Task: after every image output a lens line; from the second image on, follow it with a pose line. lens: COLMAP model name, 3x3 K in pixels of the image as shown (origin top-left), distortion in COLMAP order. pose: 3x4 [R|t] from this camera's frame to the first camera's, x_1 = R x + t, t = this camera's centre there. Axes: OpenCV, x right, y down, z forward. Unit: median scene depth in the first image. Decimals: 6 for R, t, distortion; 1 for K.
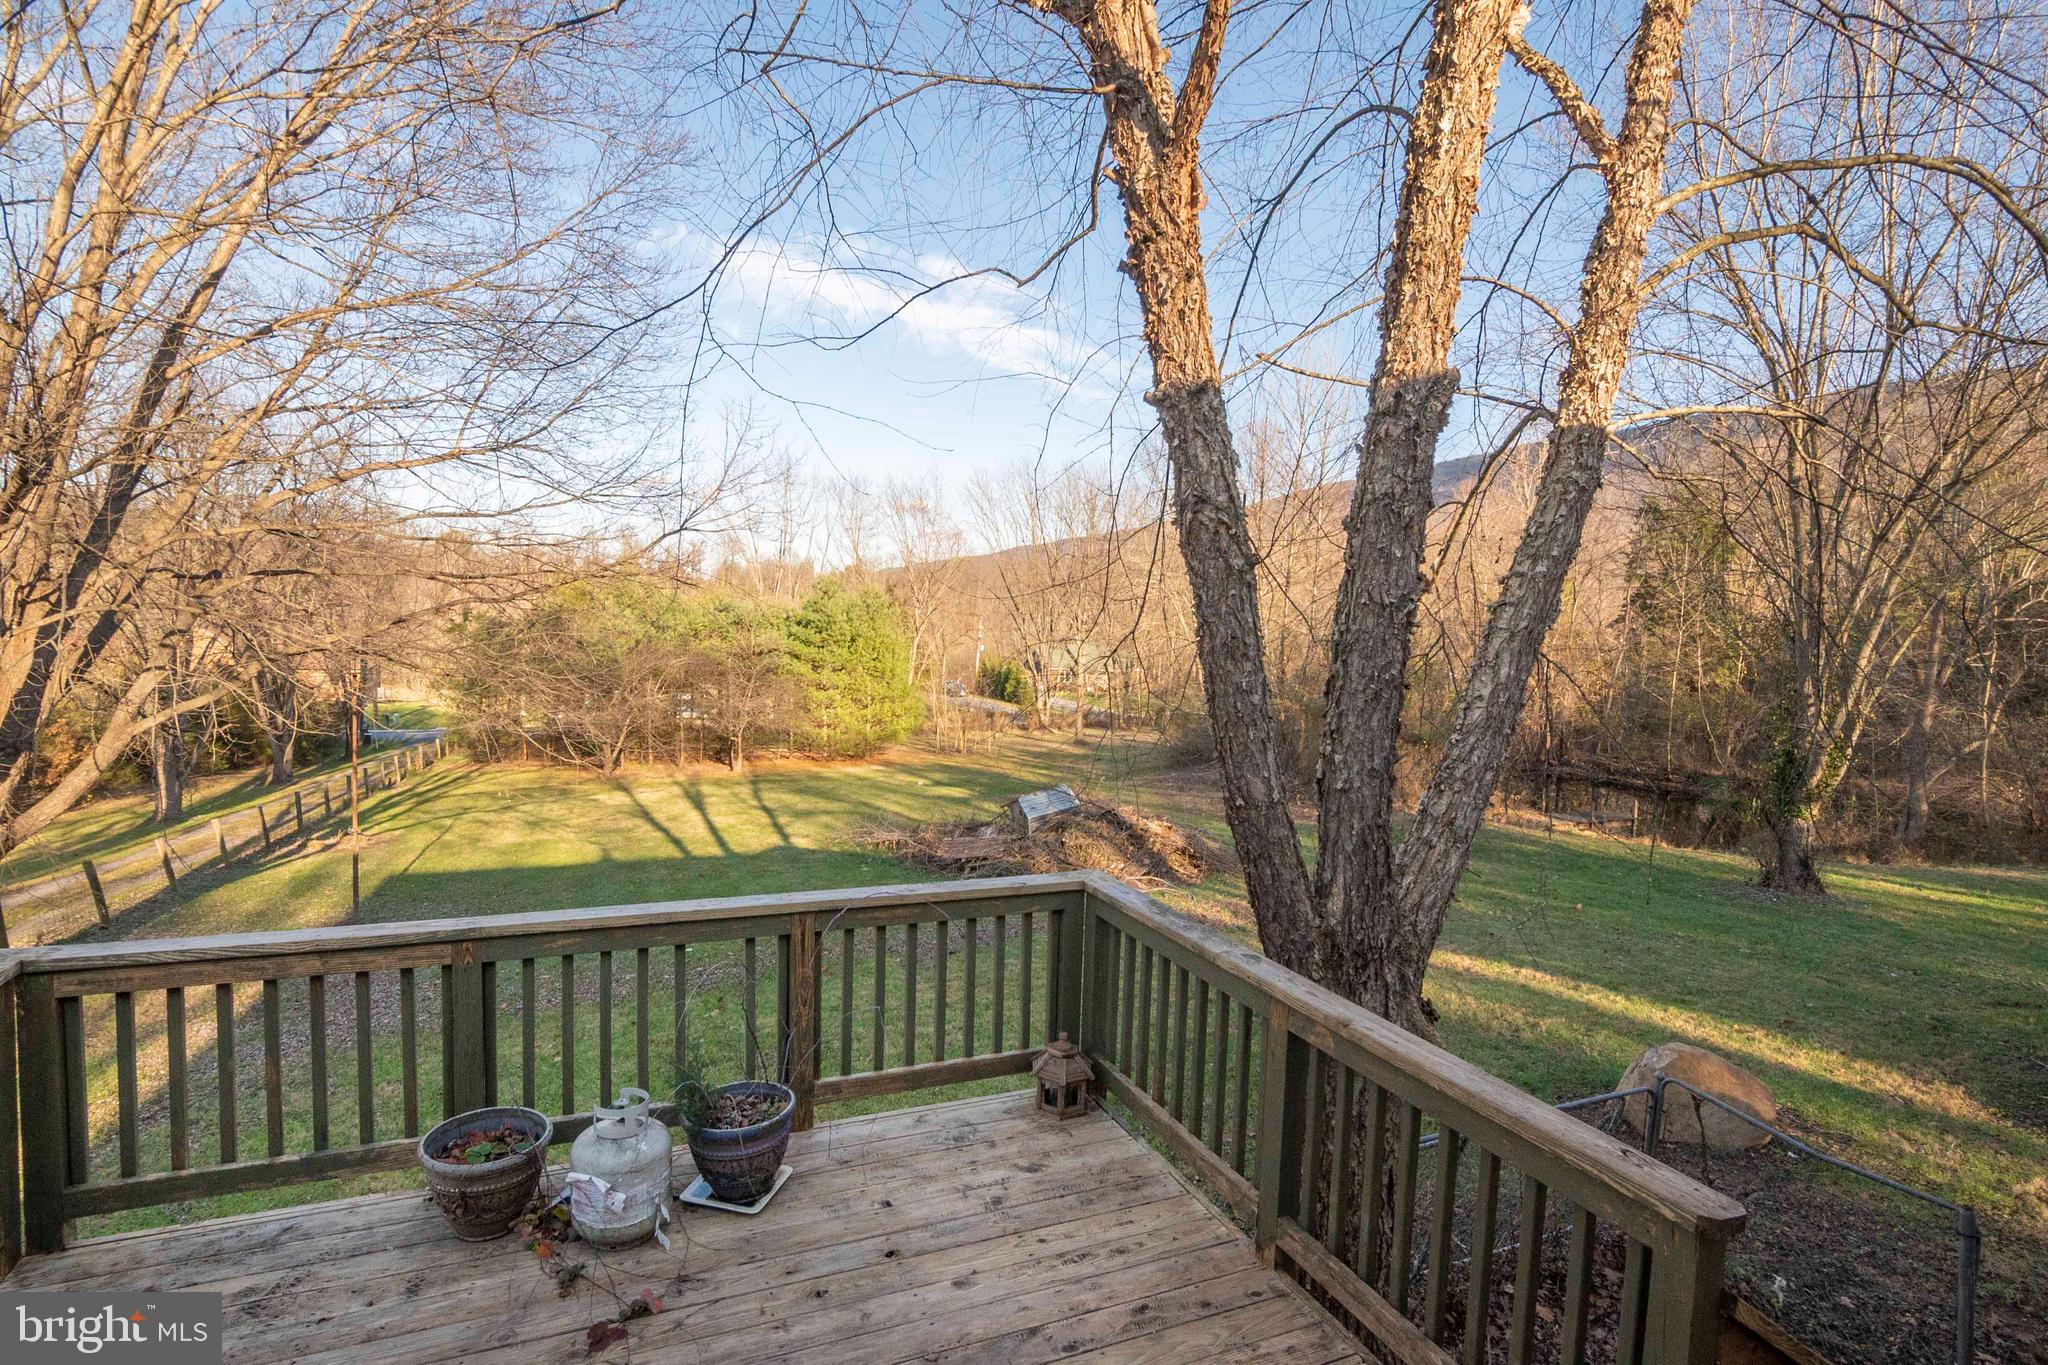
lens RADIAL K [[1013.3, 0, 1008.8], [0, 1013.3, 686.8], [0, 0, 1]] dist [-0.030348, 0.008605]
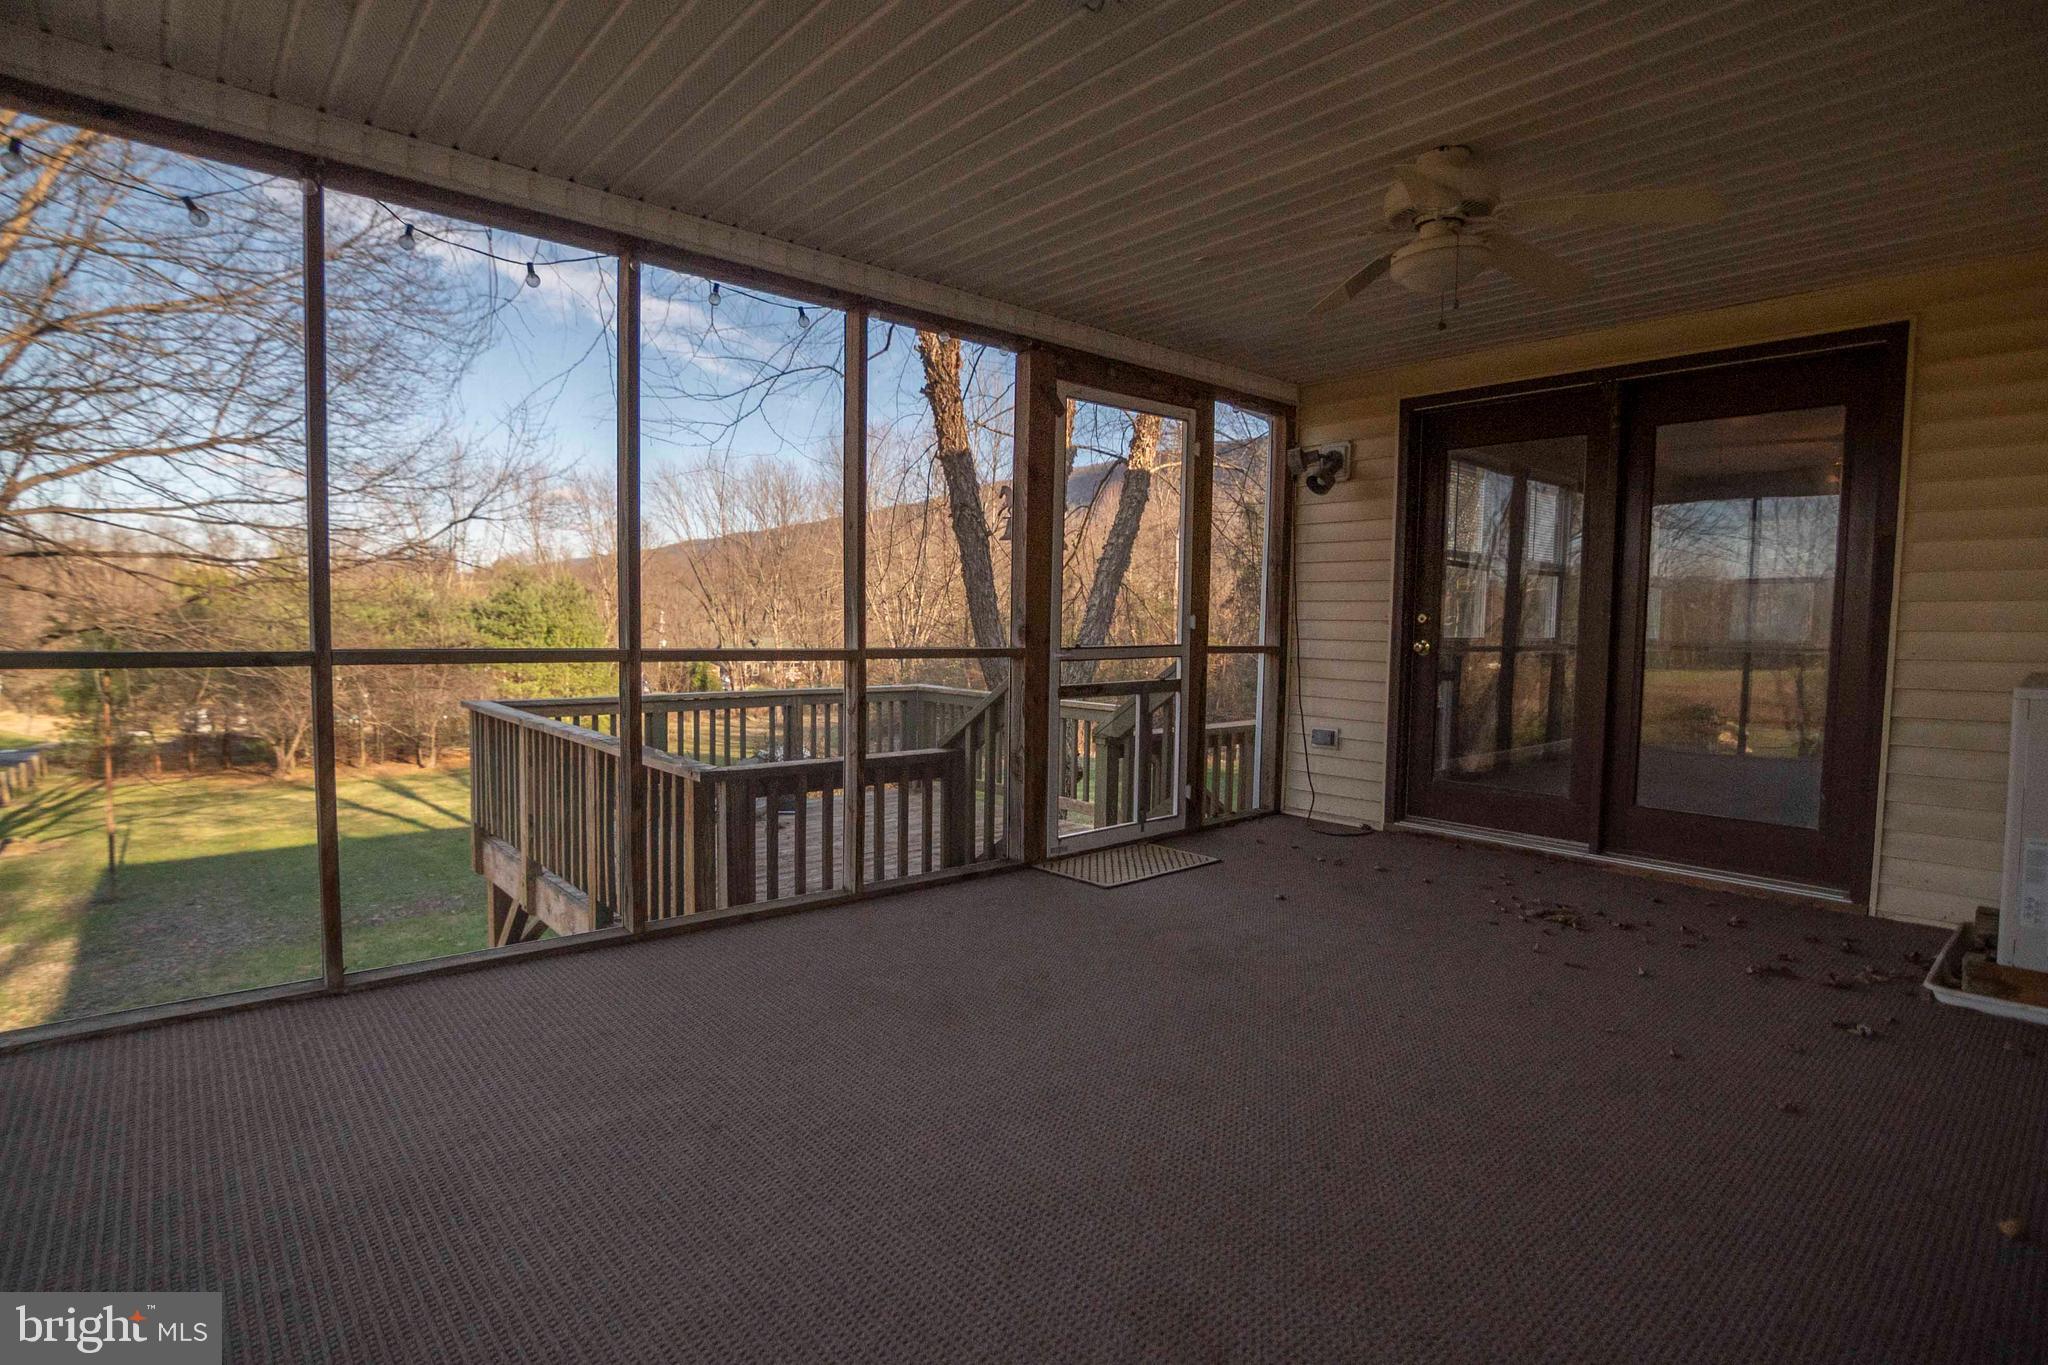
lens RADIAL K [[1013.3, 0, 1008.8], [0, 1013.3, 686.8], [0, 0, 1]] dist [-0.030348, 0.008605]
pose [[0.950553, -0.037178, 0.308328, -0.302196], [0.035704, 0.999308, 0.010423, 0.137974], [-0.308502, 0.001101, 0.951223, -0.814946]]
